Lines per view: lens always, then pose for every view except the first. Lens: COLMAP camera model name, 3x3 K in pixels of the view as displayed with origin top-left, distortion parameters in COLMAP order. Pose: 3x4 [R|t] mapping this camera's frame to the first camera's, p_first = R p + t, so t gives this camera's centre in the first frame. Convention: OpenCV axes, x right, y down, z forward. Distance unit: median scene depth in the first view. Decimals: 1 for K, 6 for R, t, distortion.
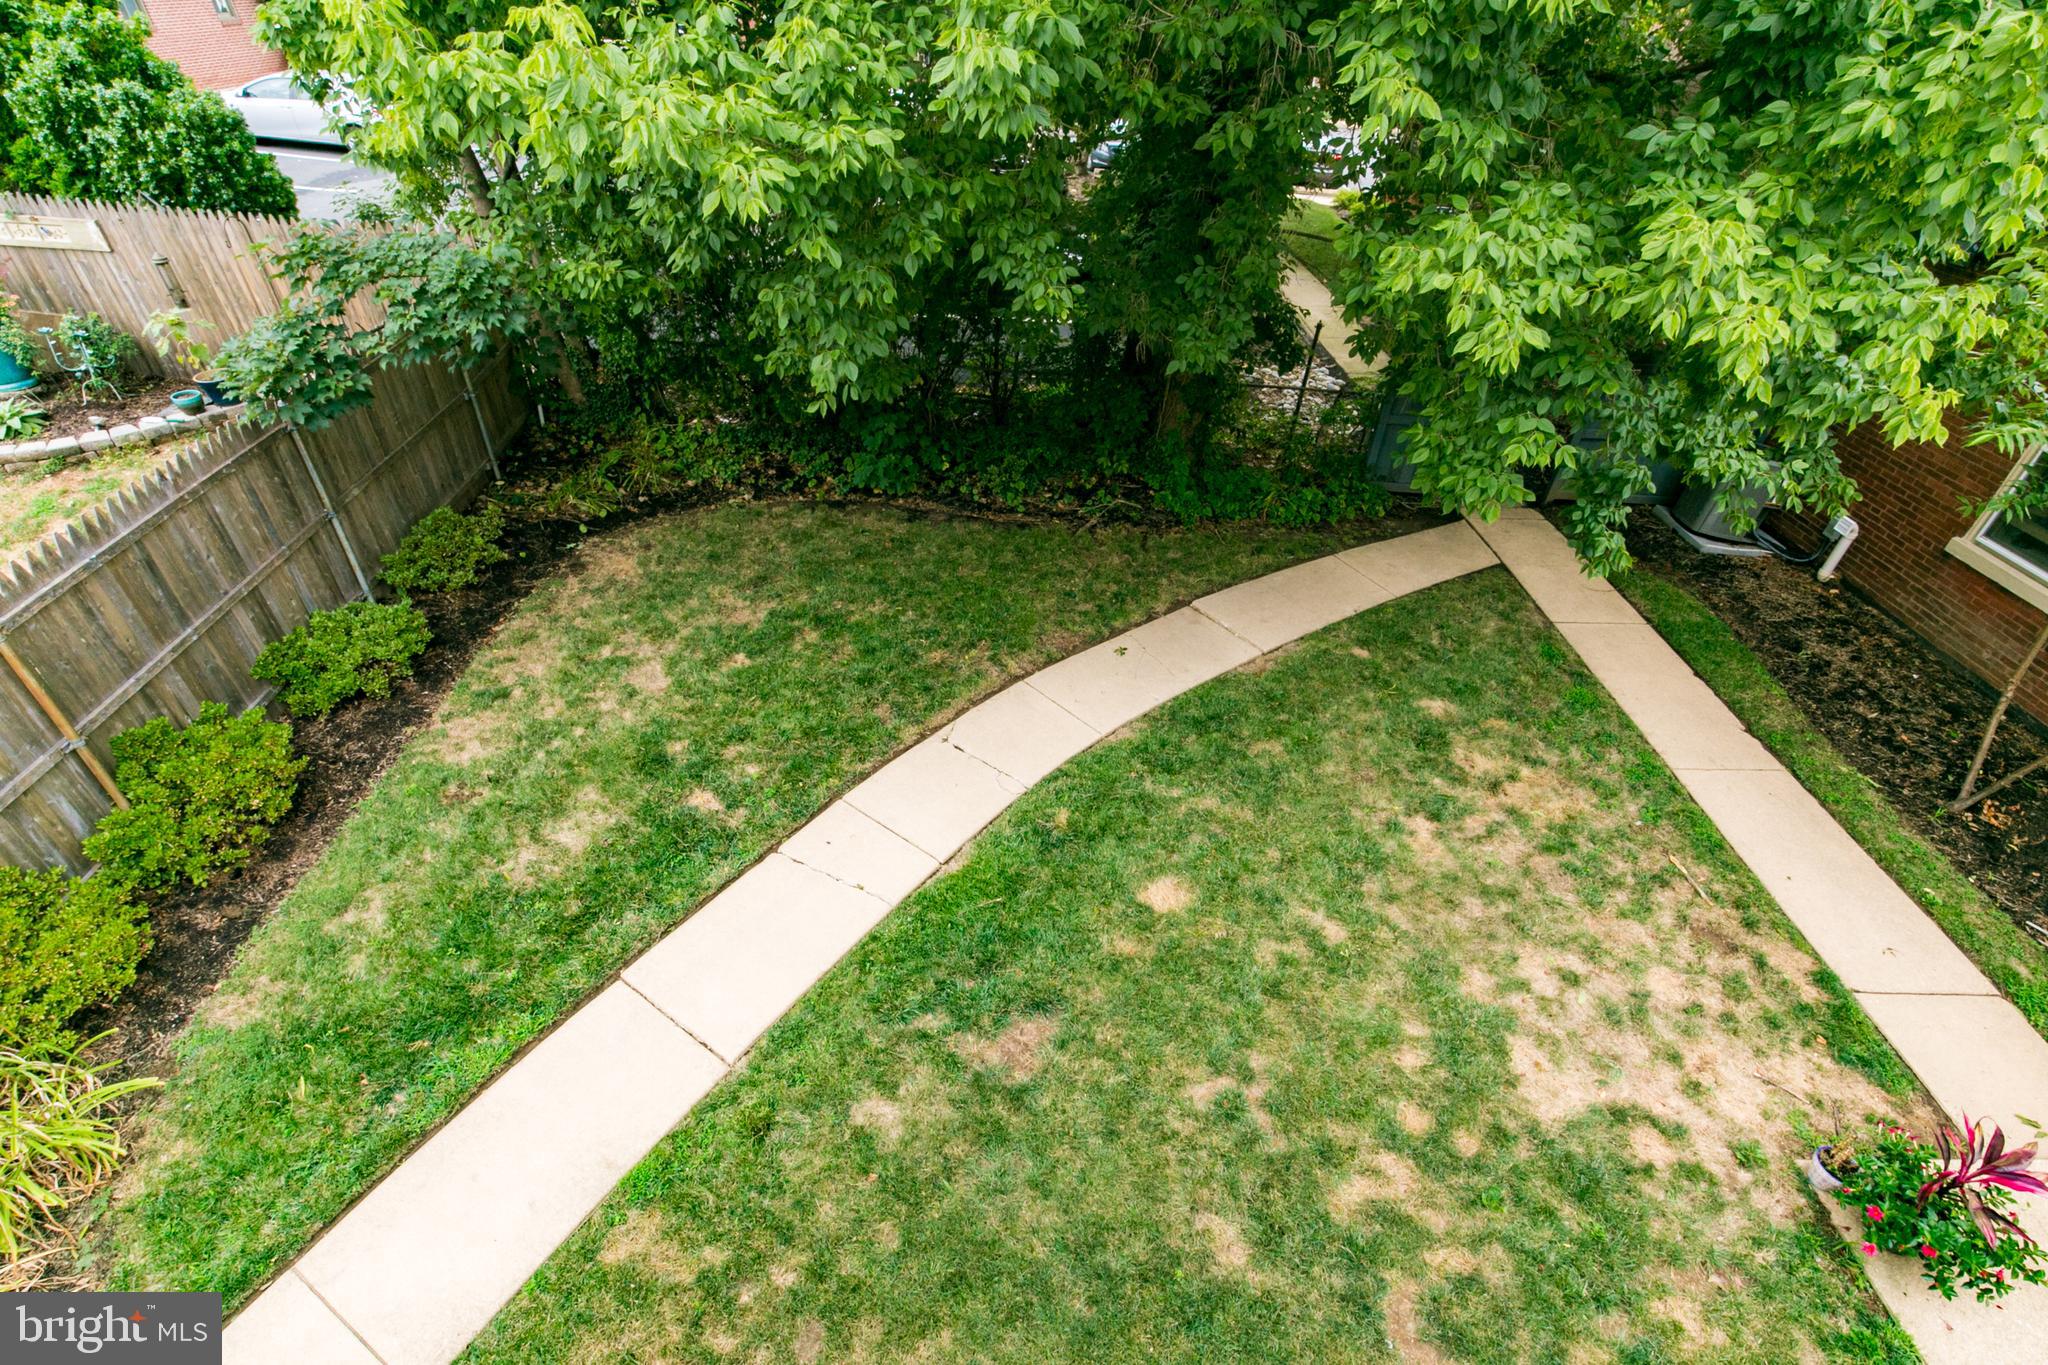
lens RADIAL K [[926.6, 0, 1024.0], [0, 926.6, 682.5], [0, 0, 1]] dist [-0.000315, -0.000271]
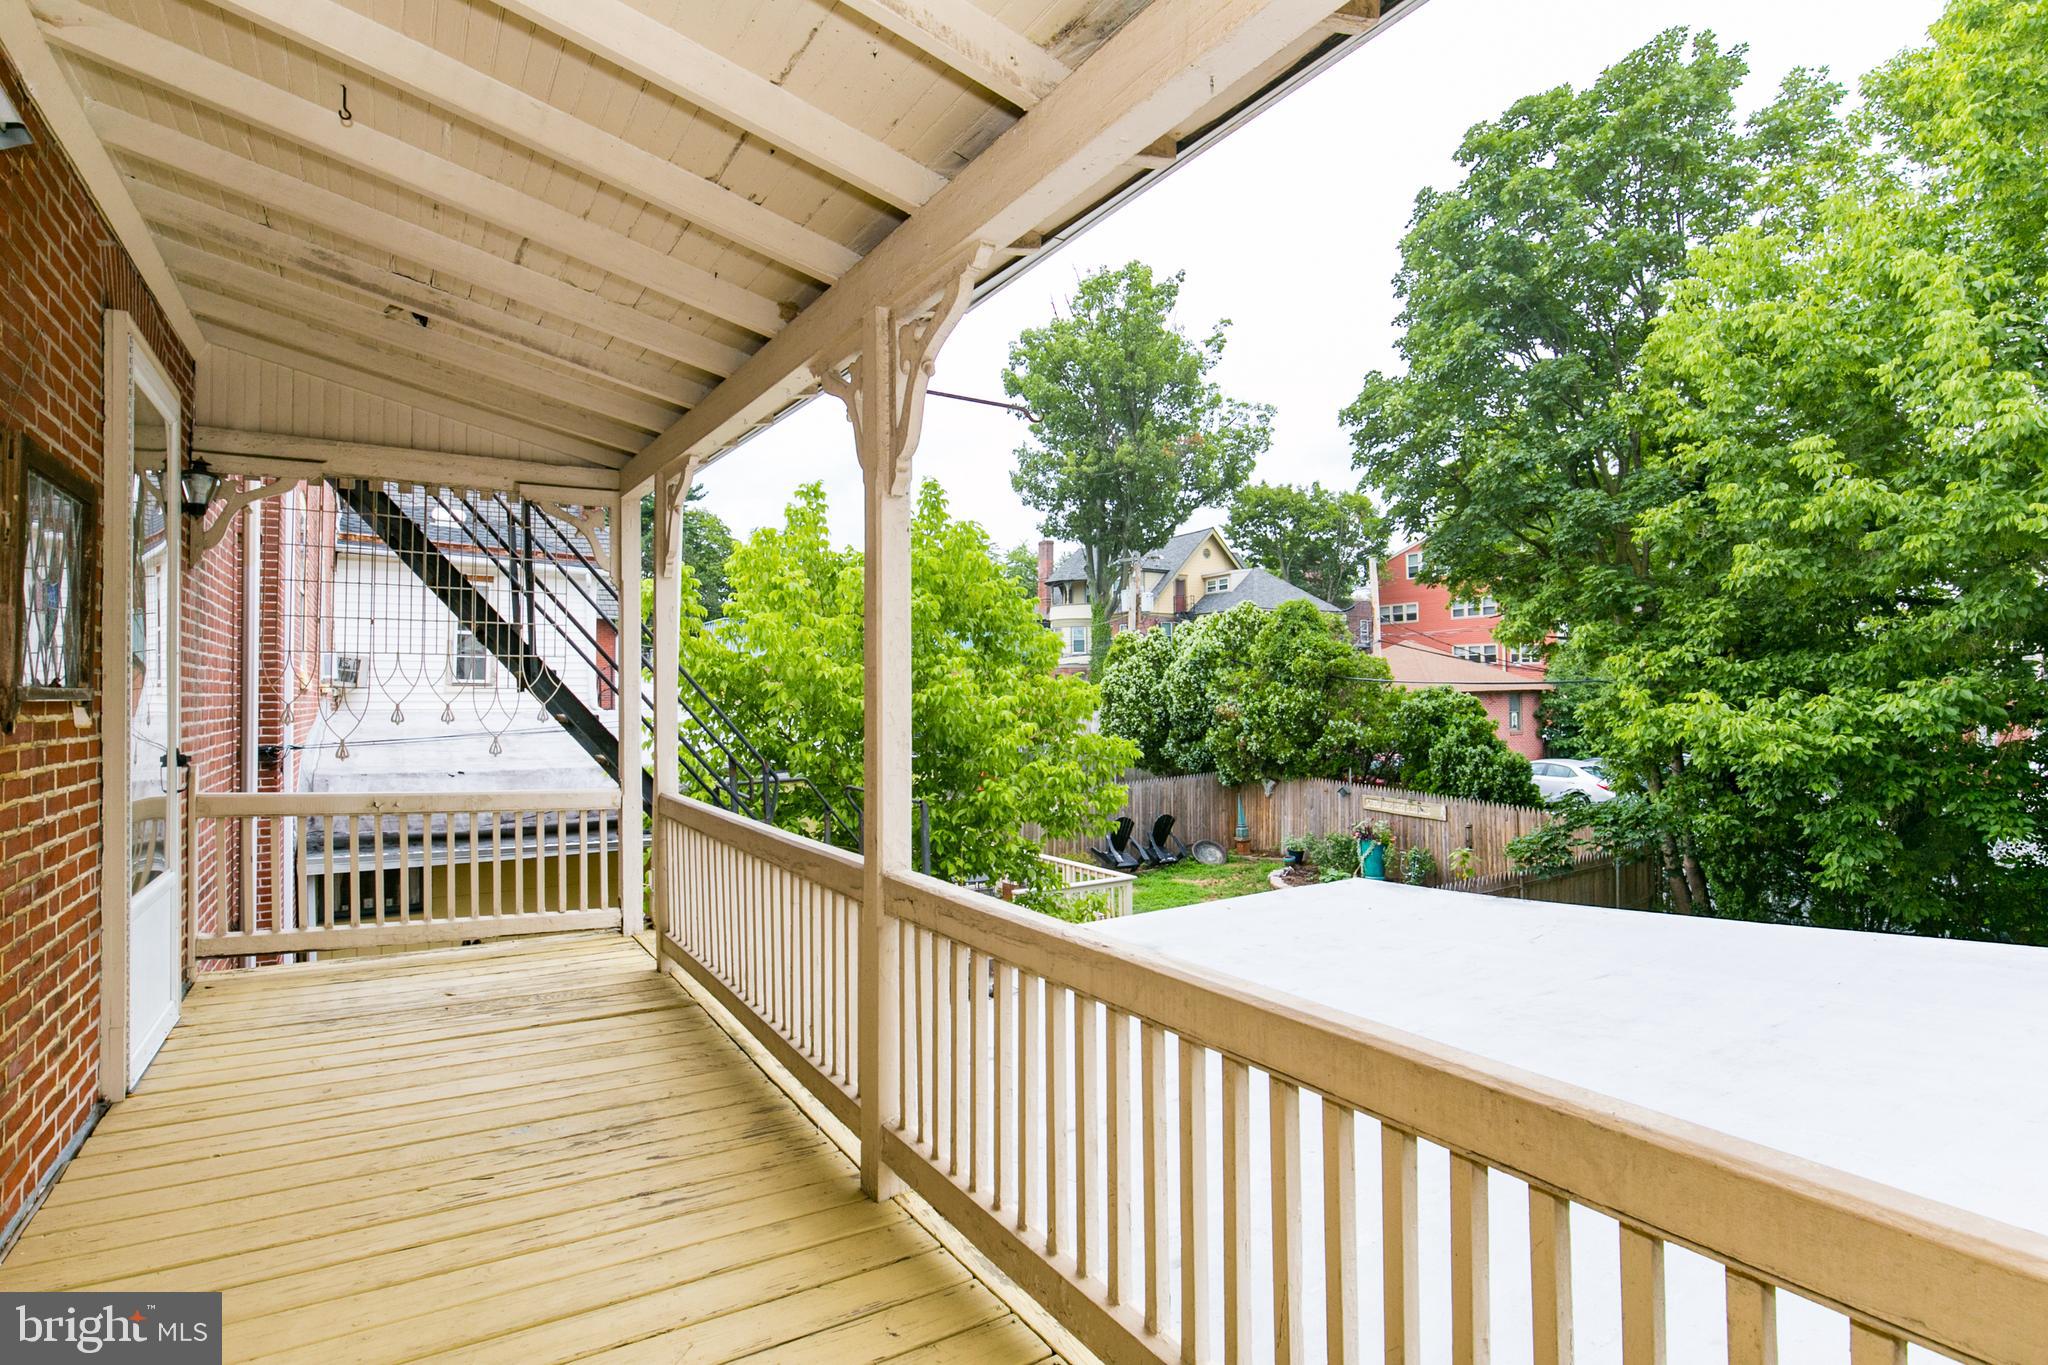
lens RADIAL K [[1110.0, 0, 1024.0], [0, 1110.0, 682.5], [0, 0, 1]] dist [0.001291, 0.000638]
pose [[0.541205, -0.049188, -0.839451, 0.433719], [-0.487284, 0.795242, -0.360756, 0.527767], [0.685312, 0.604294, 0.406420, -0.647977]]
